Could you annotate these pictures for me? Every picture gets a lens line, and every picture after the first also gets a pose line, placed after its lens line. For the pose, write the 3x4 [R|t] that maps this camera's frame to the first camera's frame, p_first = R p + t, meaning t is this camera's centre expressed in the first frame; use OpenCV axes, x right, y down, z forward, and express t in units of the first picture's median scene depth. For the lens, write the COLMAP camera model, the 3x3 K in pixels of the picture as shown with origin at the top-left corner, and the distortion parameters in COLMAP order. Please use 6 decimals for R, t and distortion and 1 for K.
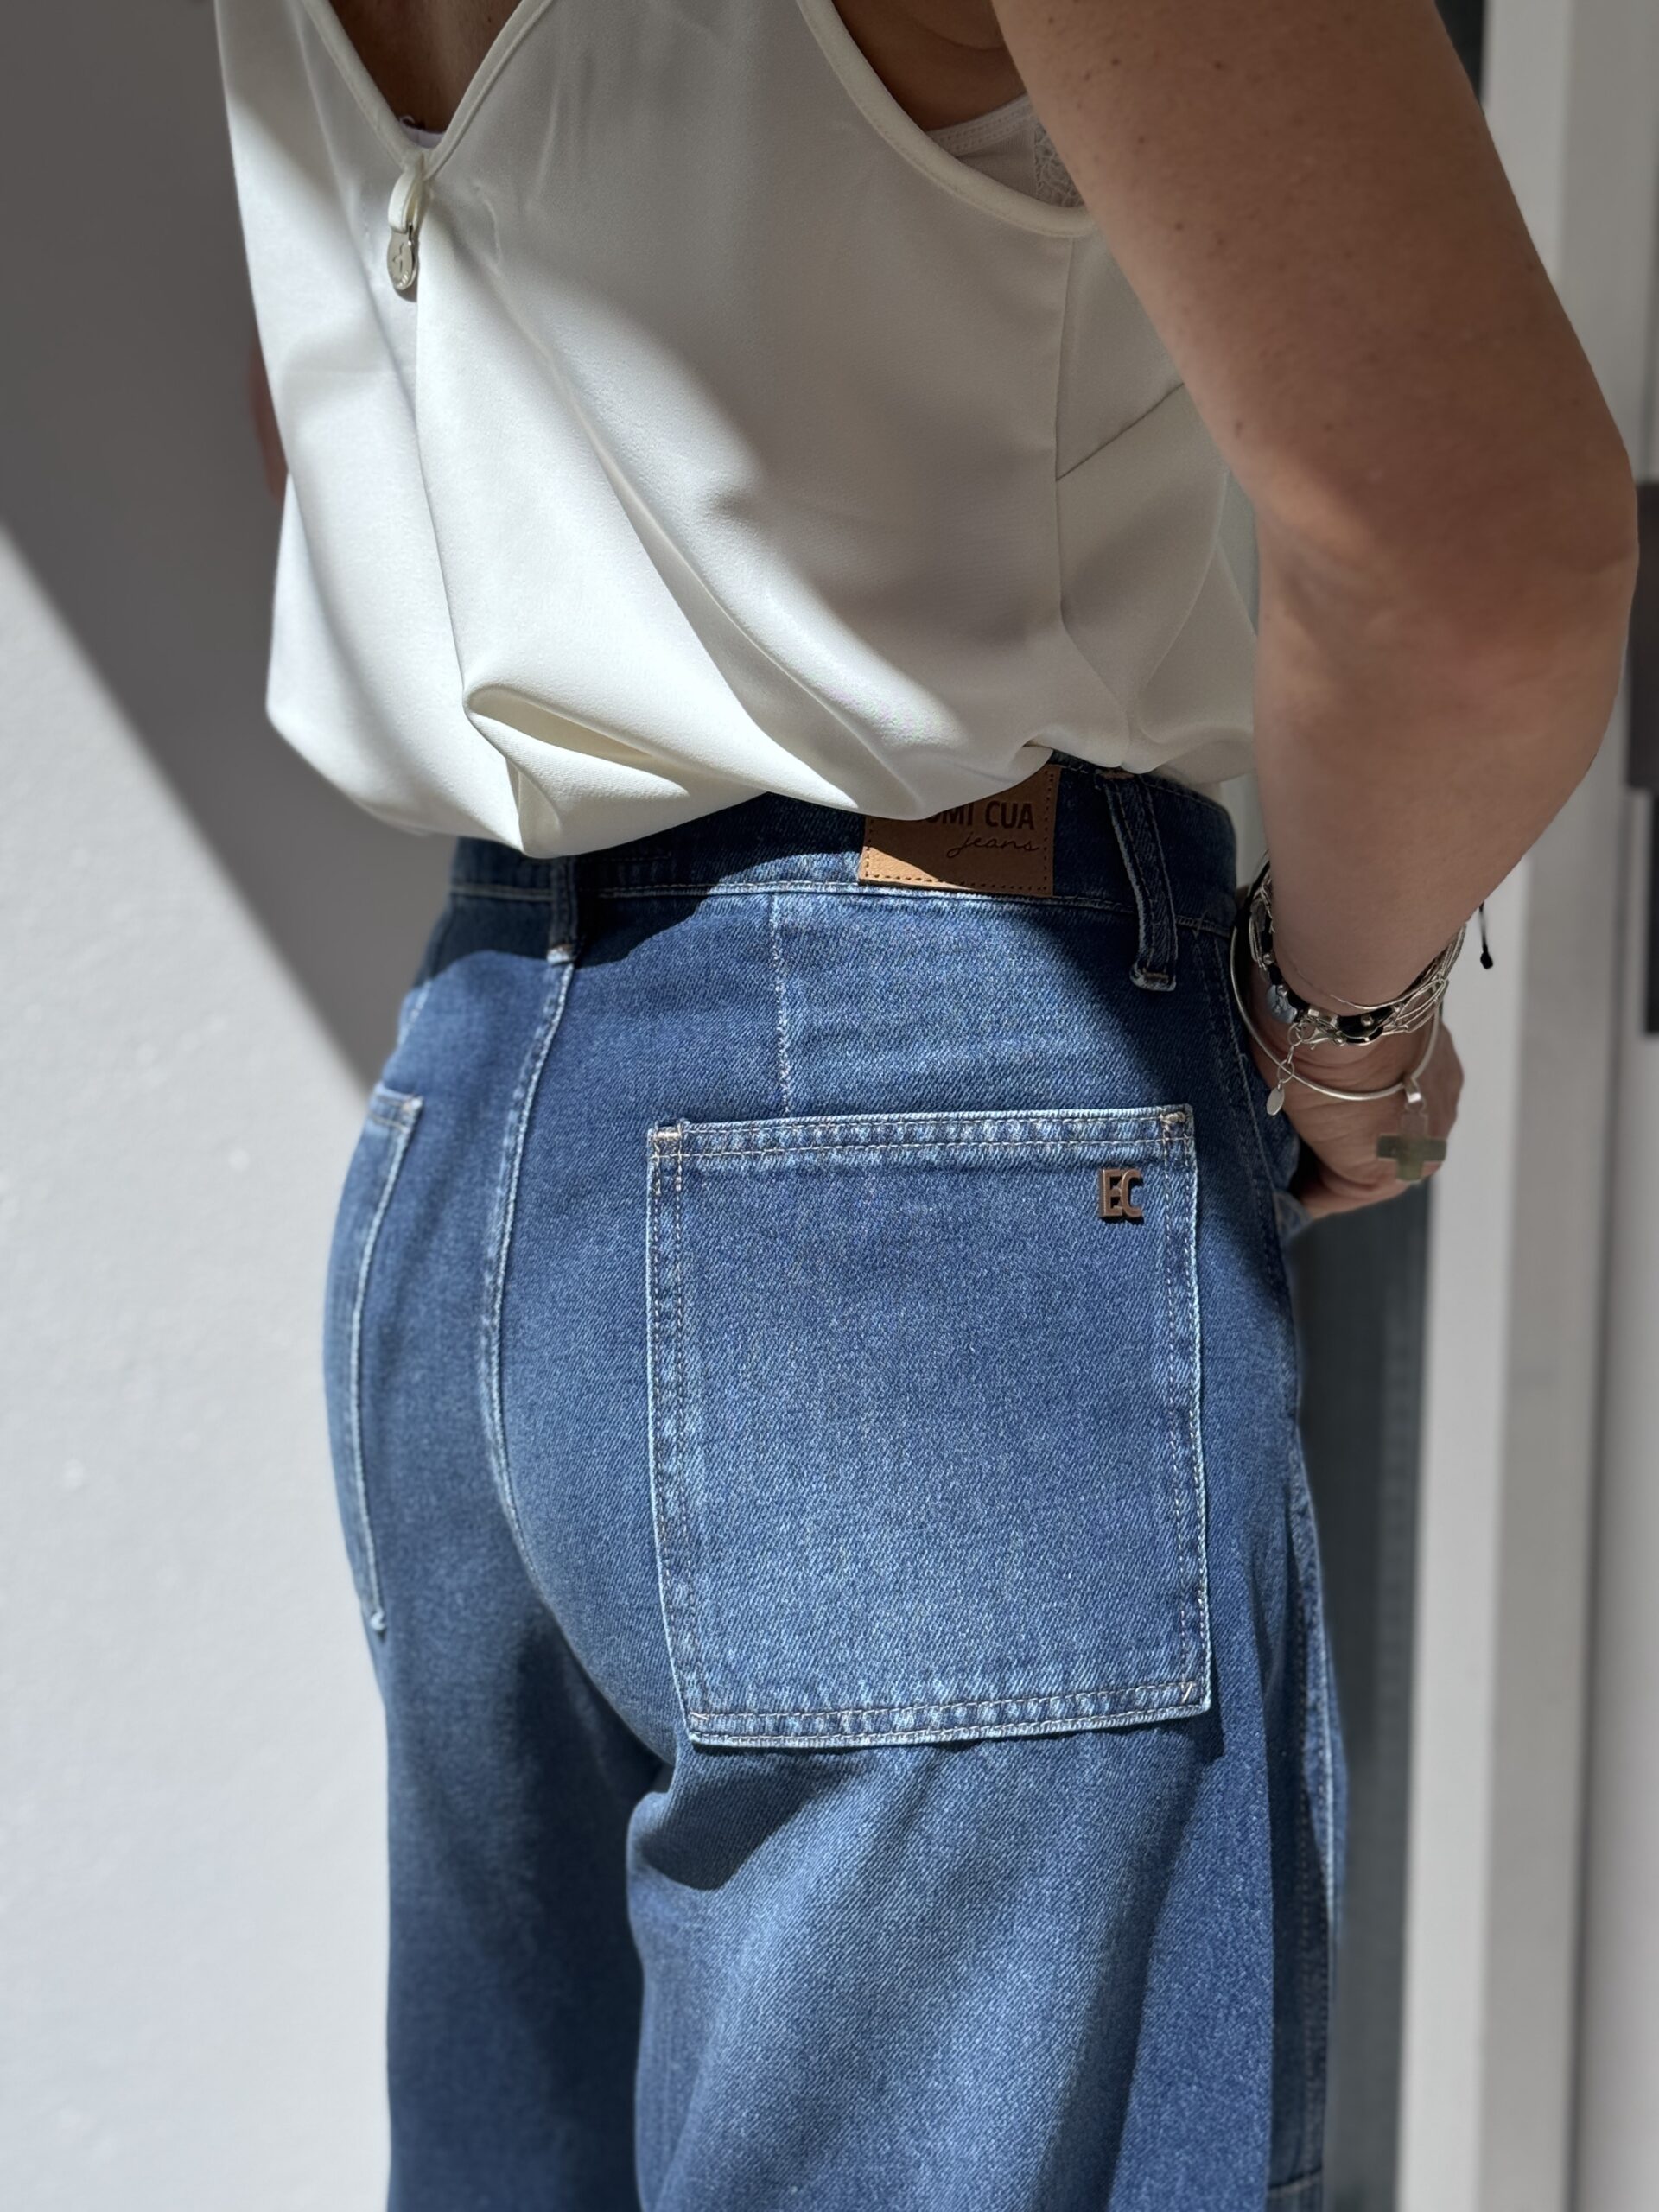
lens RADIAL K [[3267.5, 0, 828.2], [0, 3267.5, 1108.3], [0, 0, 1]] dist [0.199899, 0.000000]
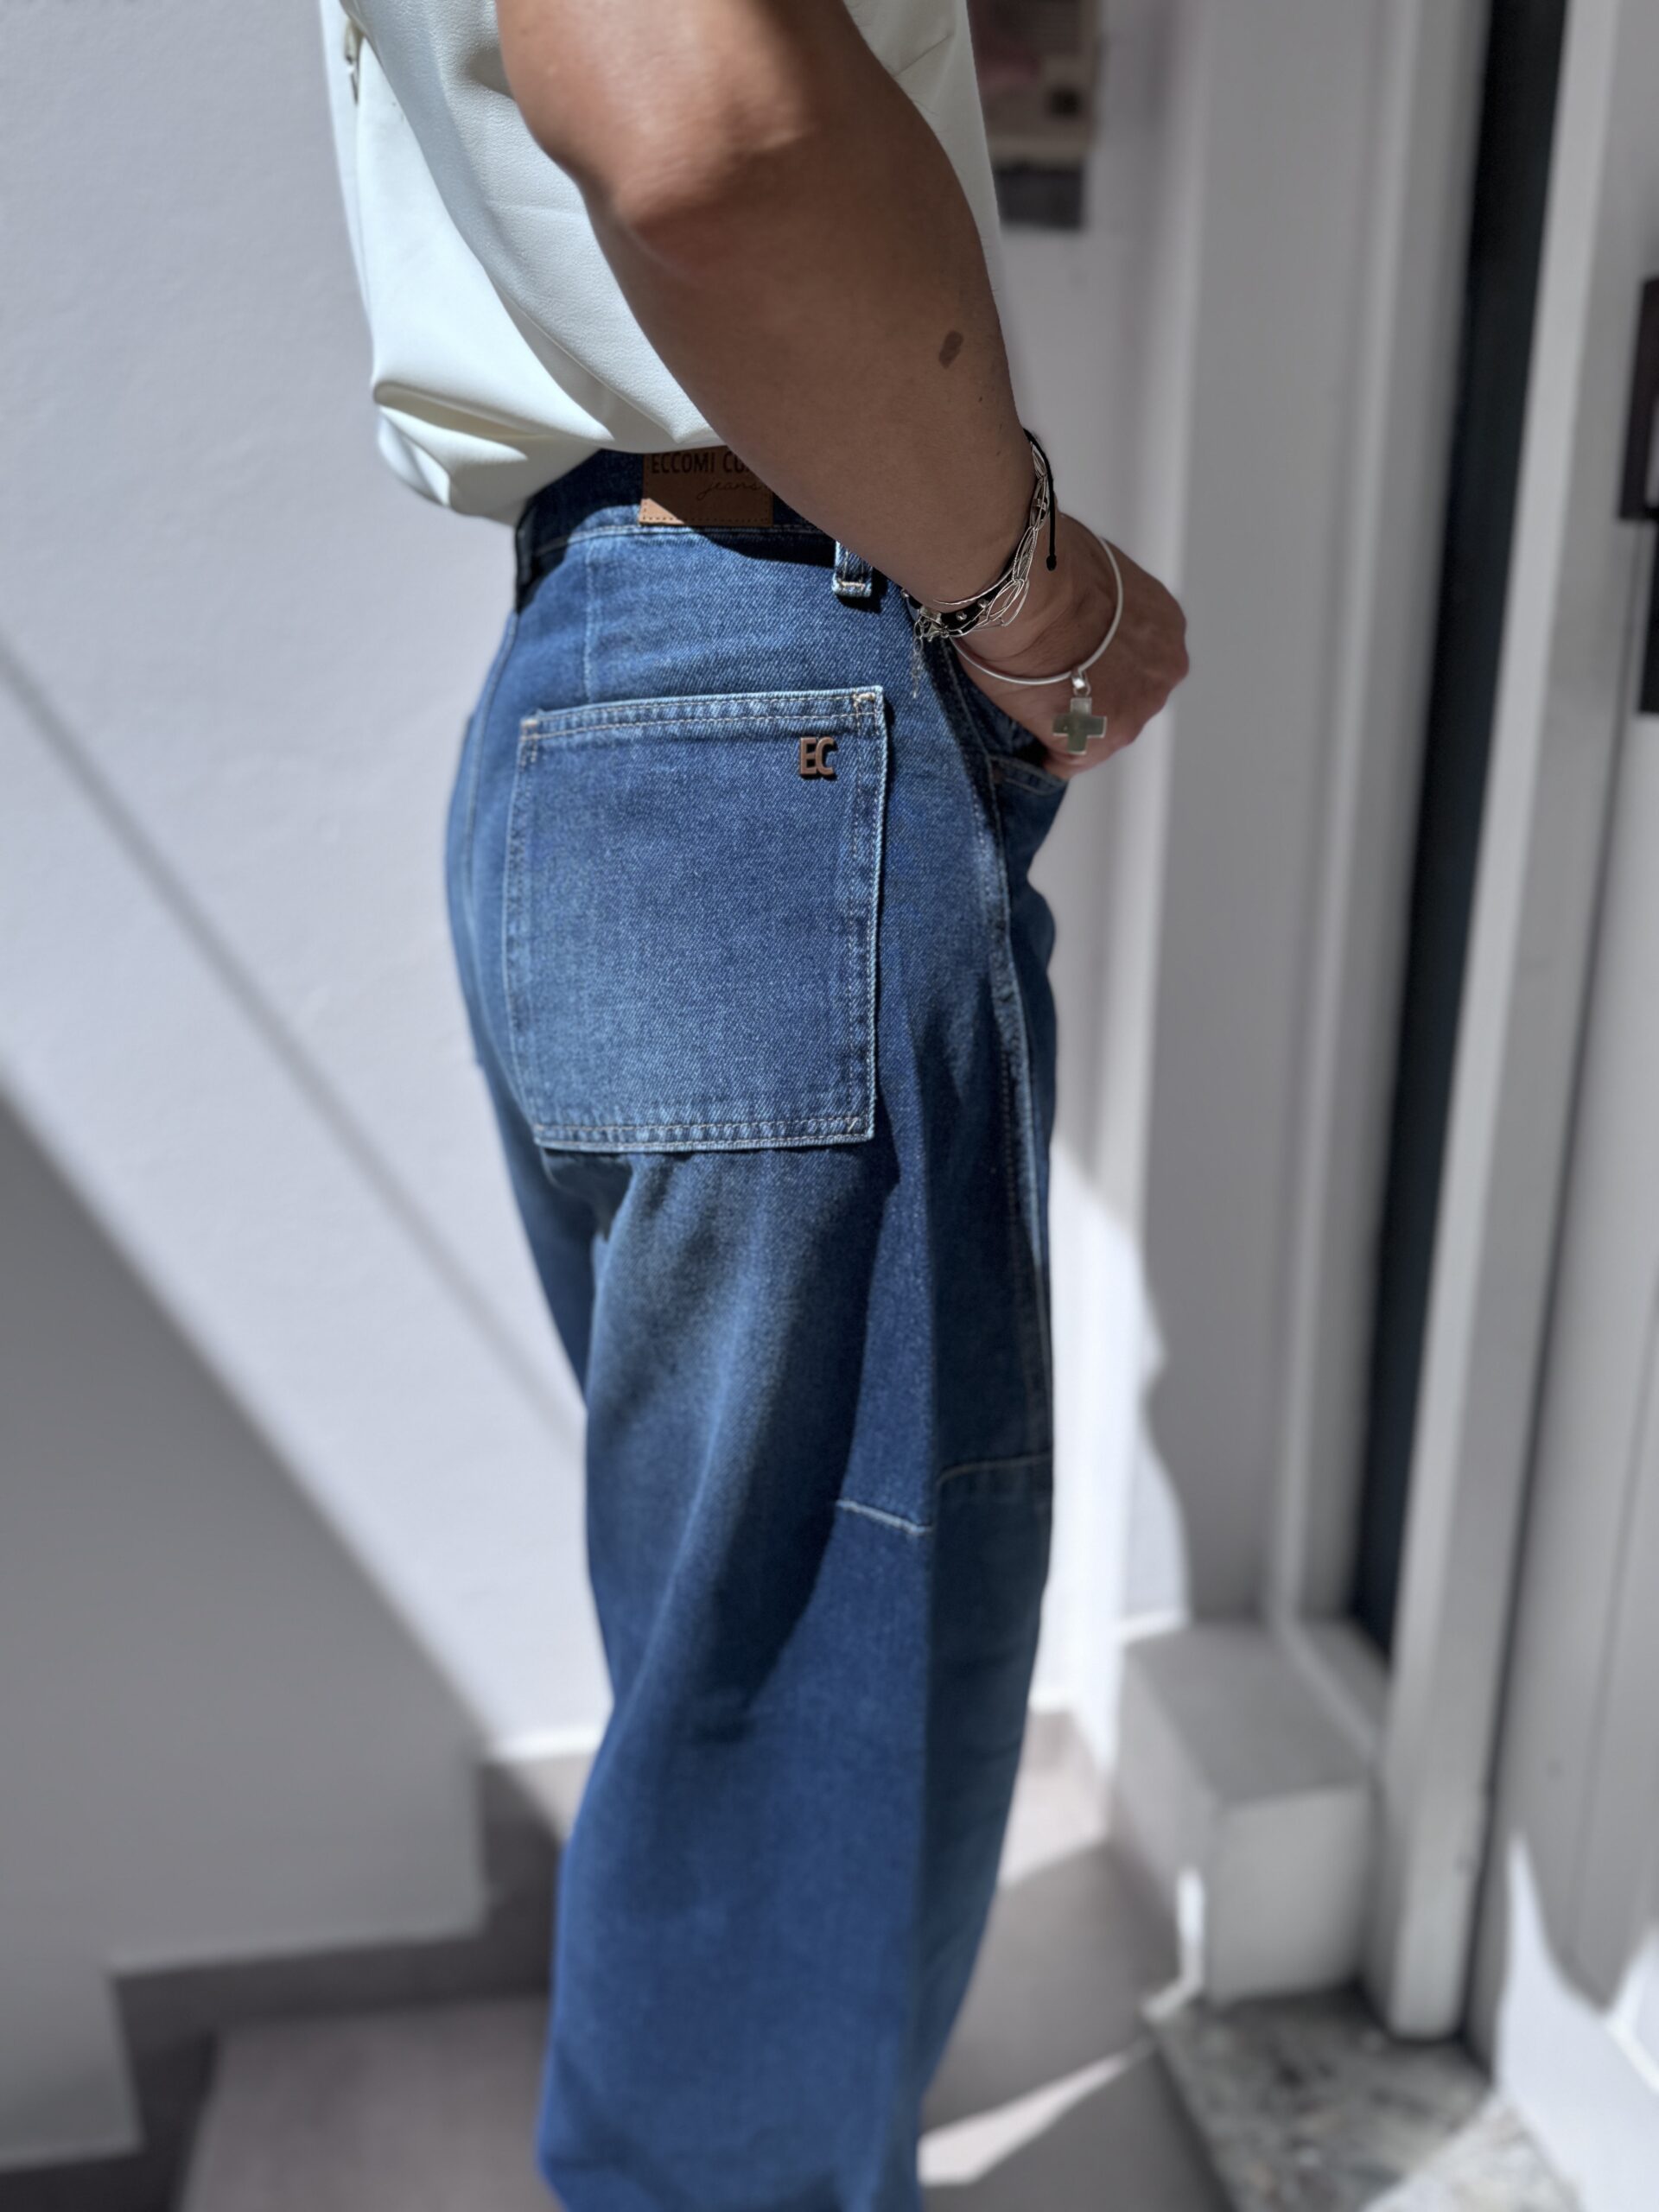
lens RADIAL K [[1784.8, 0, 830.5], [0, 1784.8, 1109.0], [0, 0, 1]] dist [0.063390, -0.103128]
pose [[0.946194, 0.042178, -0.320839, 0.336388], [0.012351, 0.986040, 0.166050, 0.047134], [0.323364, -0.161078, 0.932464, 0.303699]]
